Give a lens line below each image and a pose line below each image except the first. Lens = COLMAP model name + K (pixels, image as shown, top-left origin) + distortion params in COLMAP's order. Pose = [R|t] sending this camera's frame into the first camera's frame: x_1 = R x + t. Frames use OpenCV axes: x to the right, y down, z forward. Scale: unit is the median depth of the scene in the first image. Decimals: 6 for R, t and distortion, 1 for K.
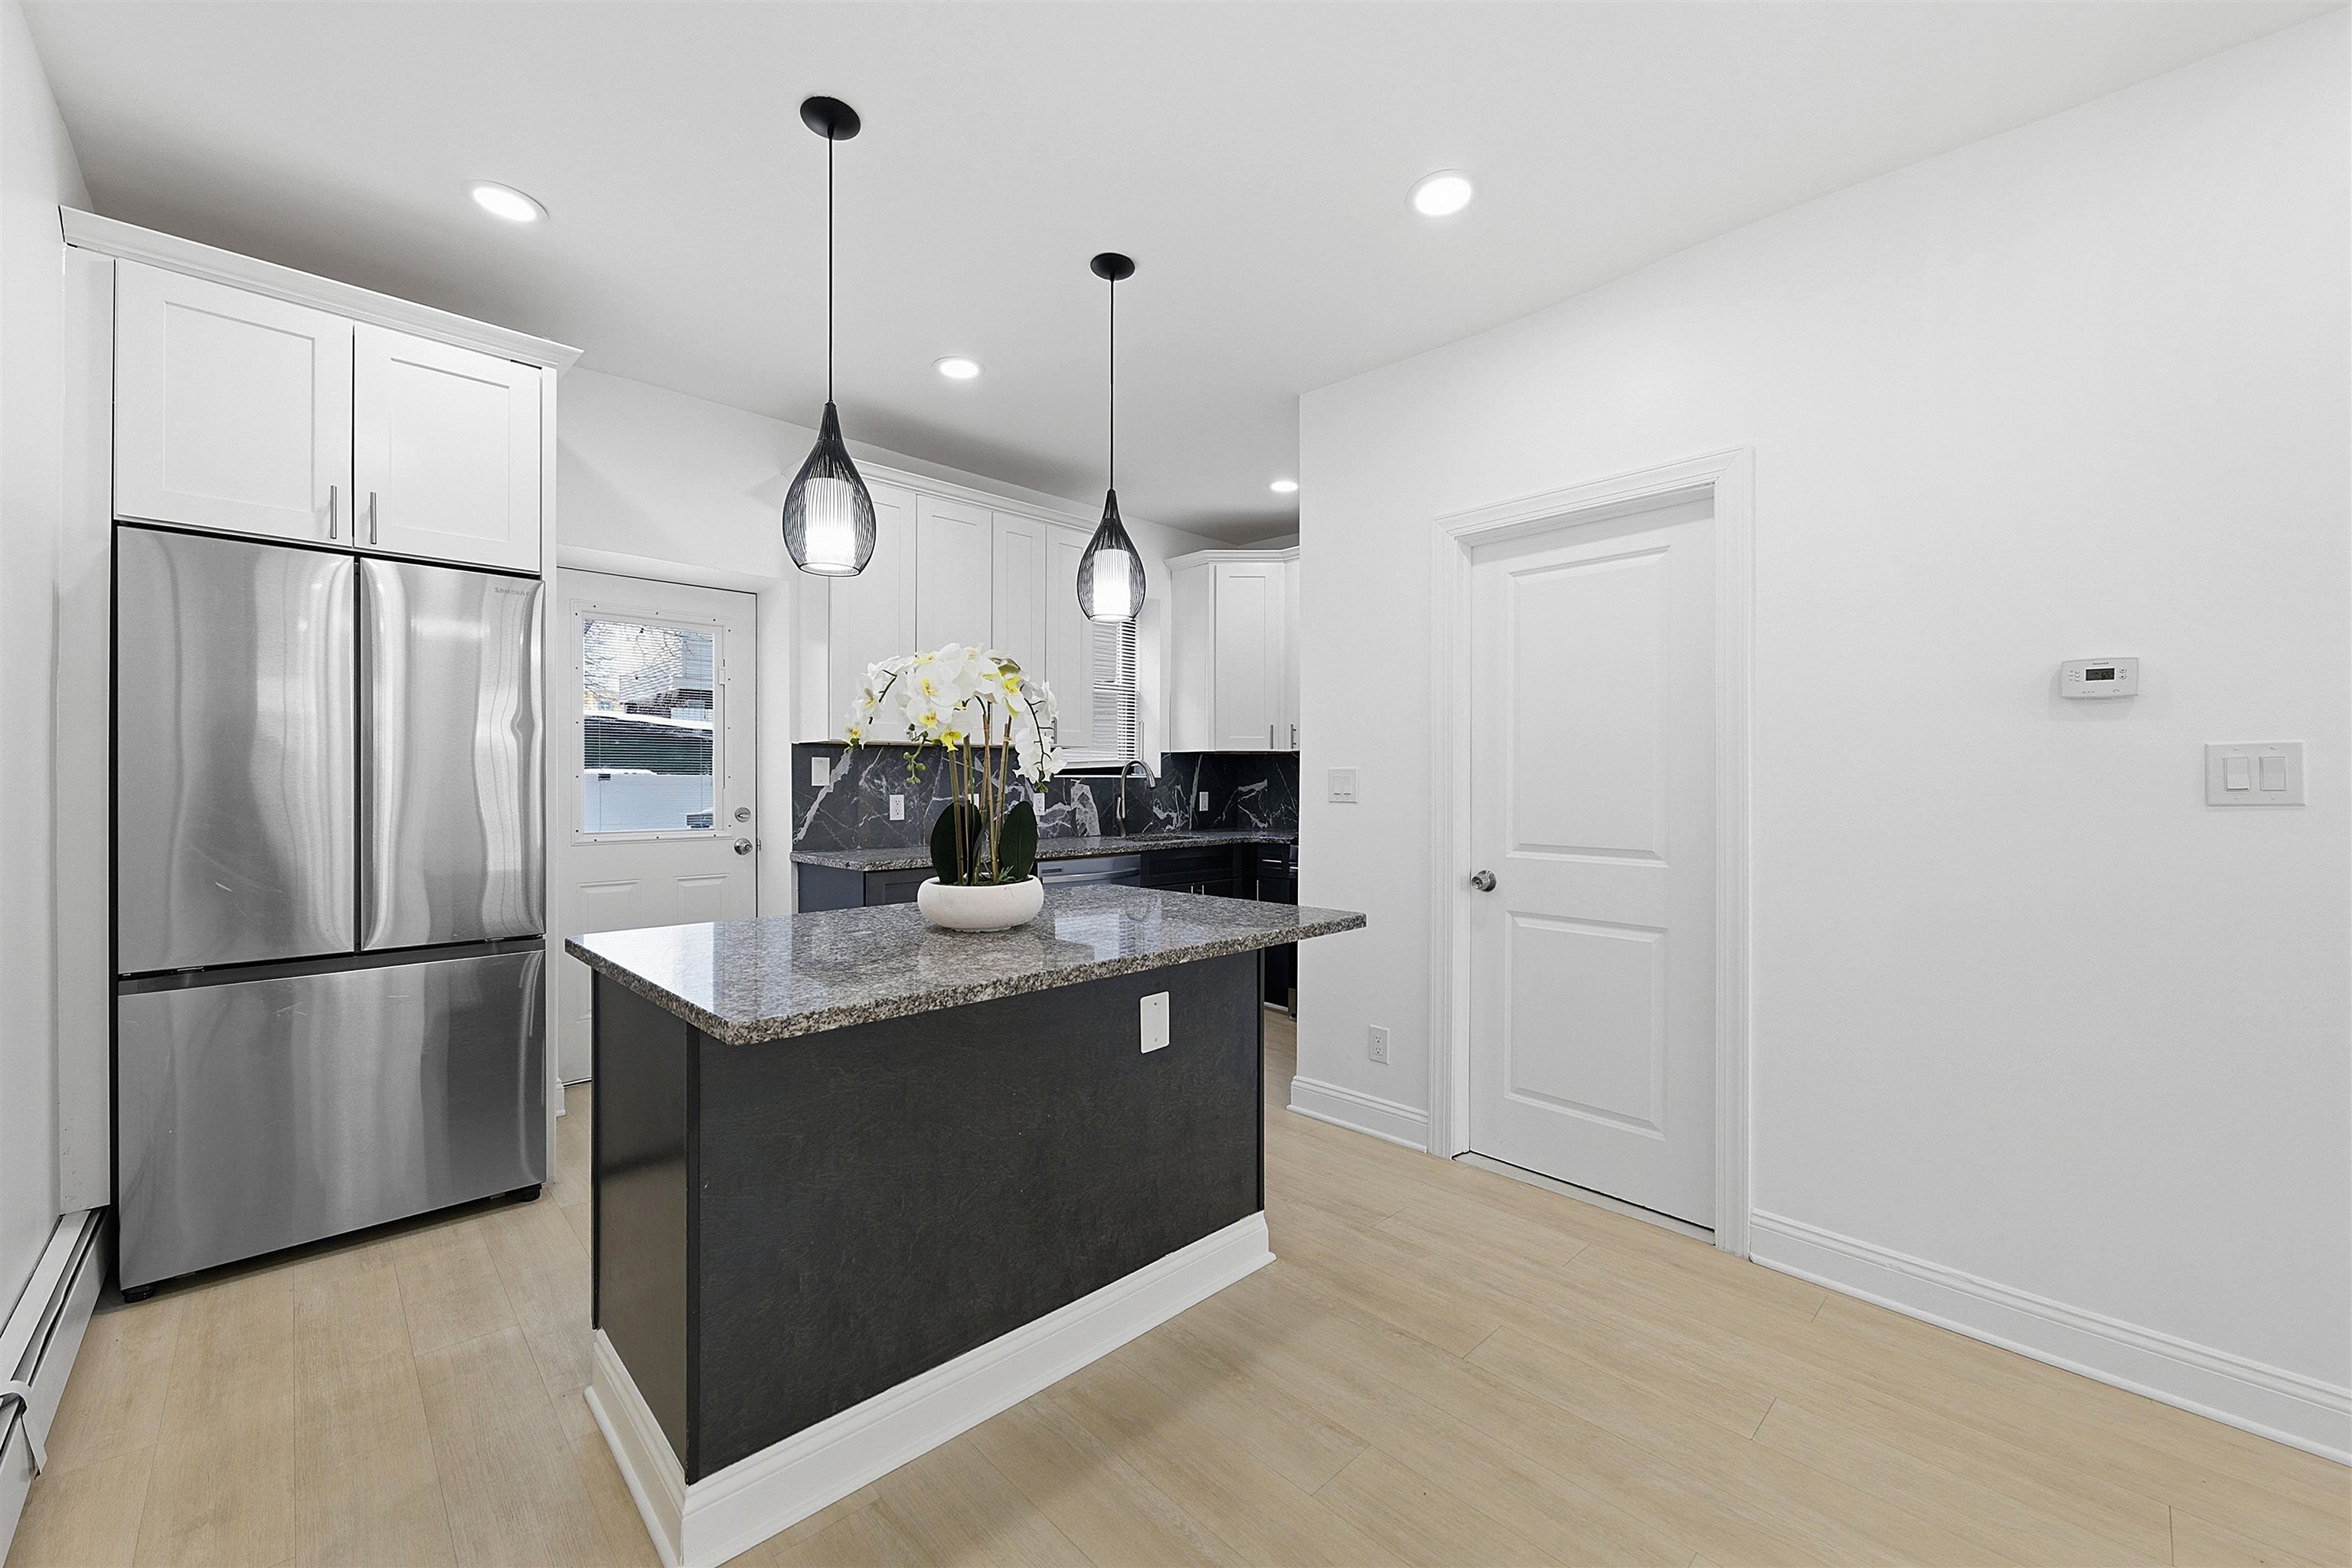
lens RADIAL K [[921.5, 0, 1186.6], [0, 921.5, 789.8], [0, 0, 1]] dist [0.000116, 0.000271]
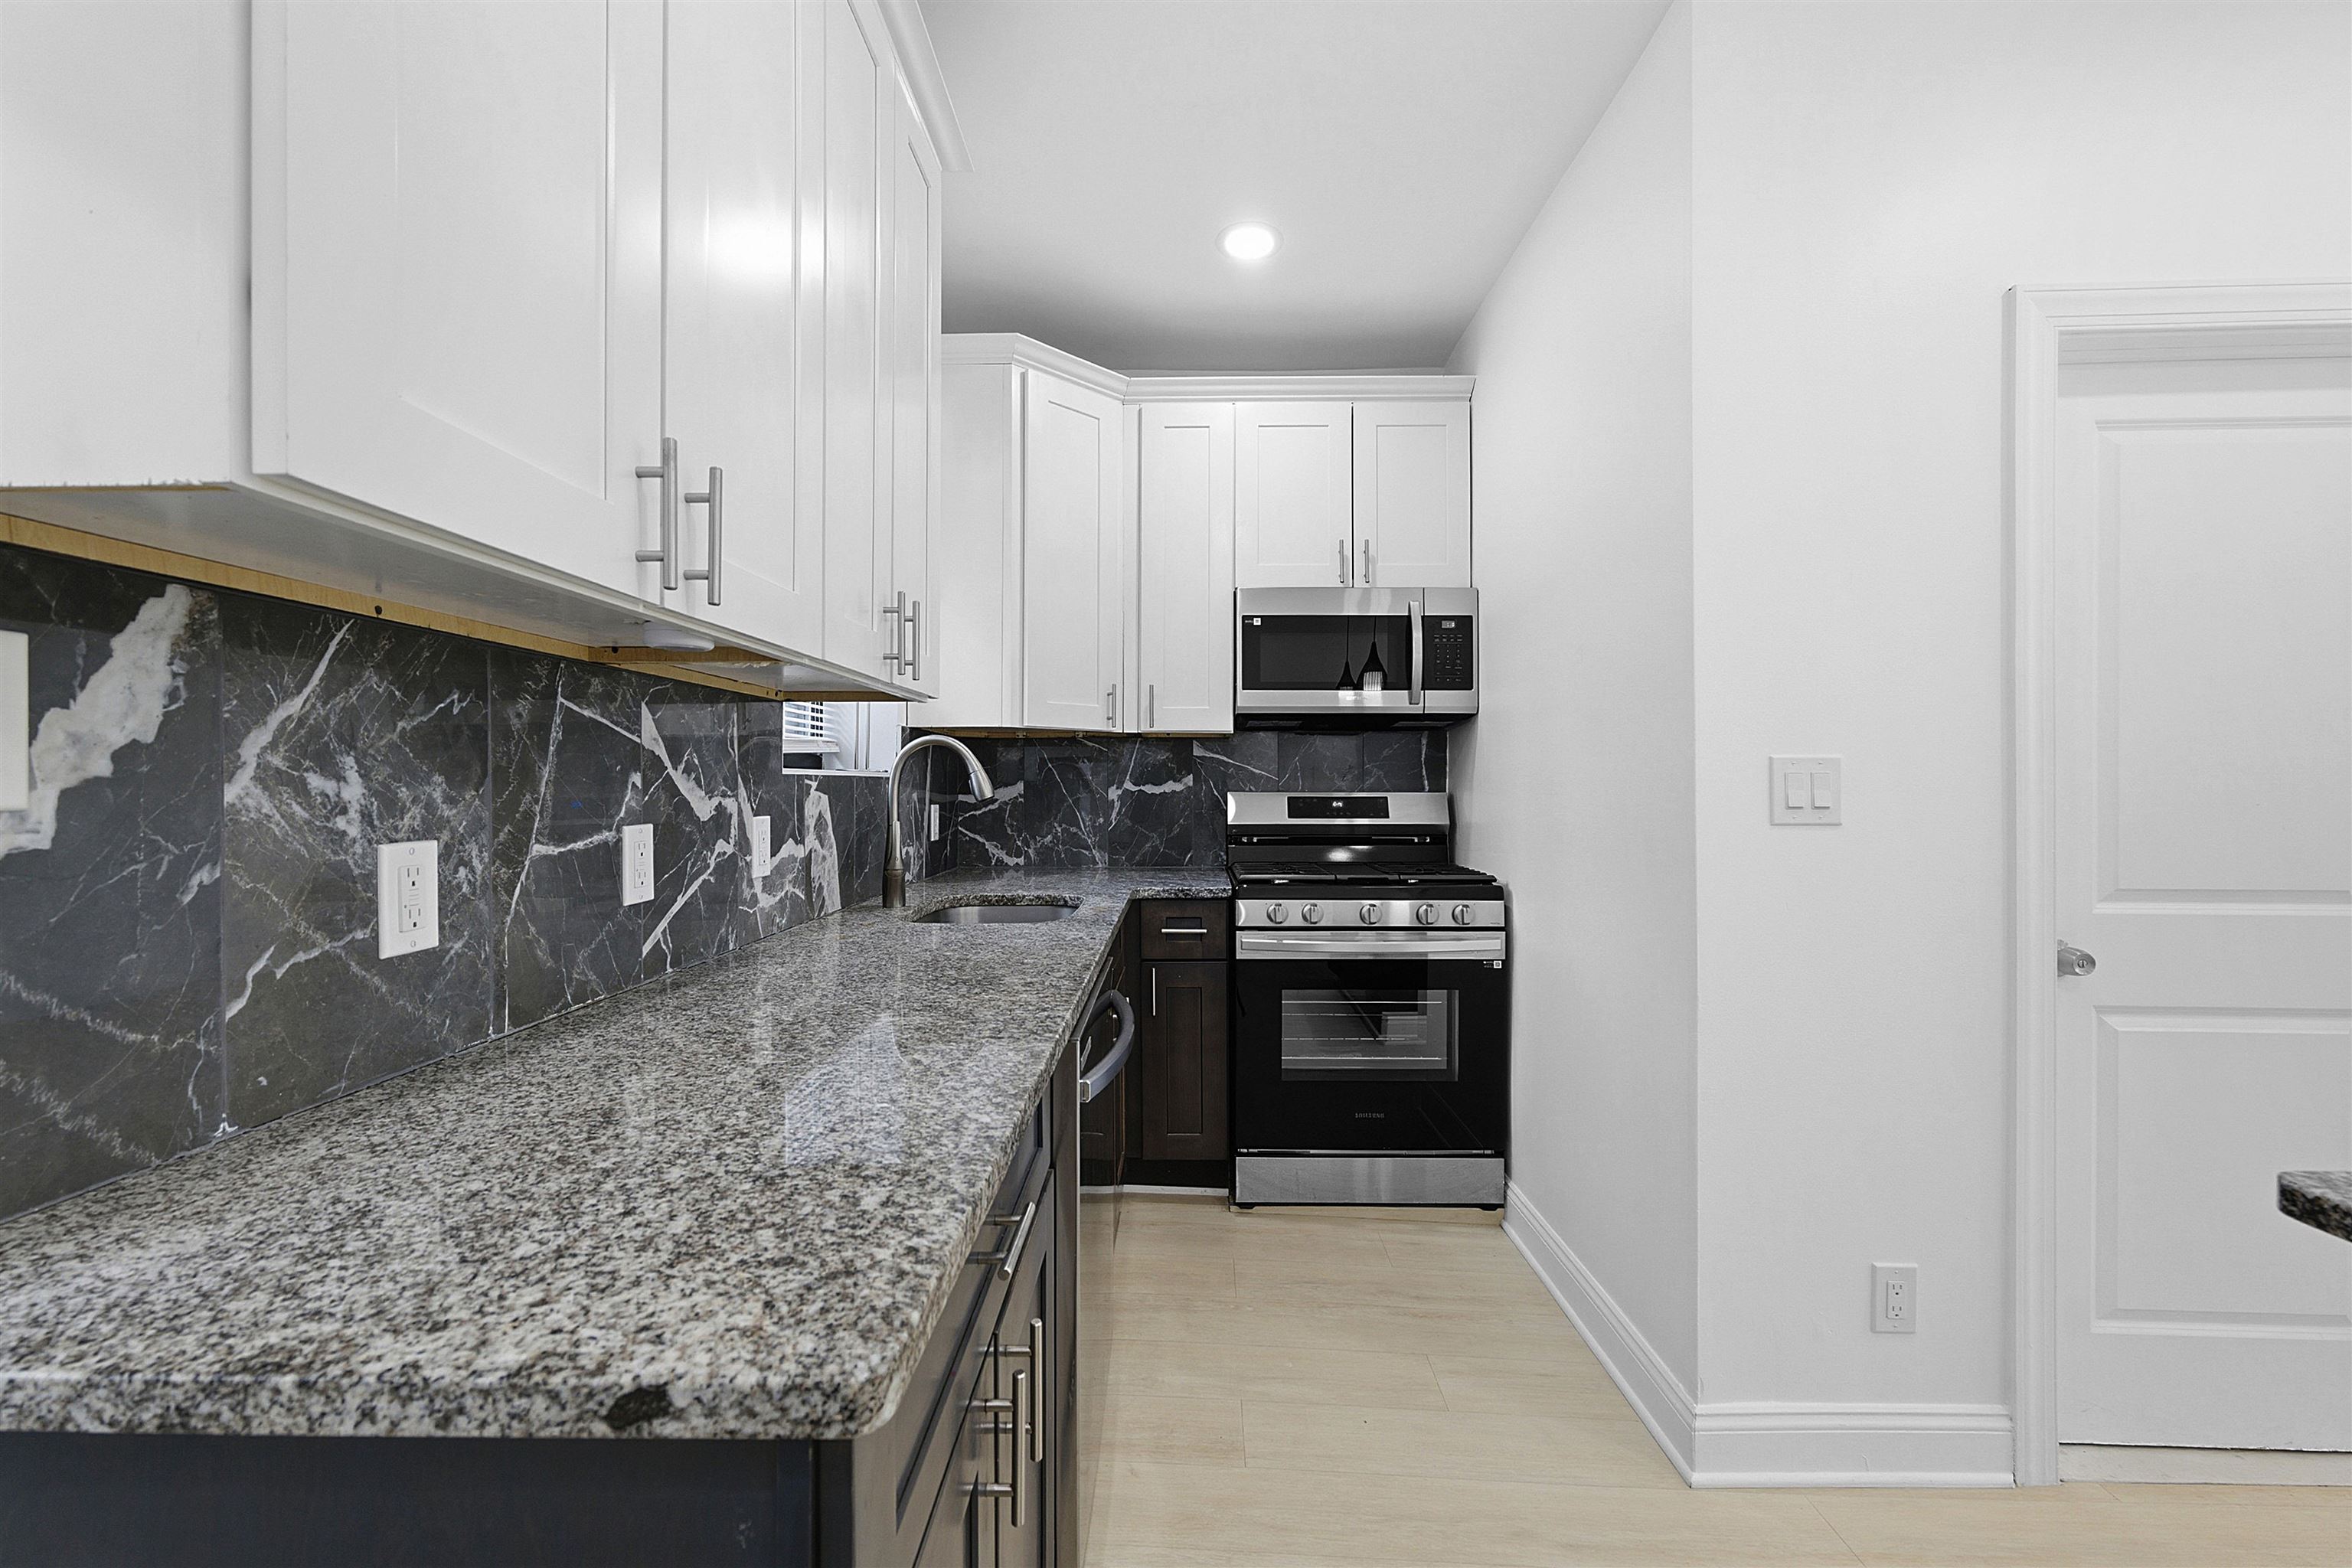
lens RADIAL K [[921.5, 0, 1186.6], [0, 921.5, 789.8], [0, 0, 1]] dist [0.000116, 0.000271]
pose [[0.713337, -0.003933, 0.700810, -0.287744], [0.007468, 0.999970, -0.001989, -0.004828], [-0.700781, 0.006652, 0.713345, 0.600962]]
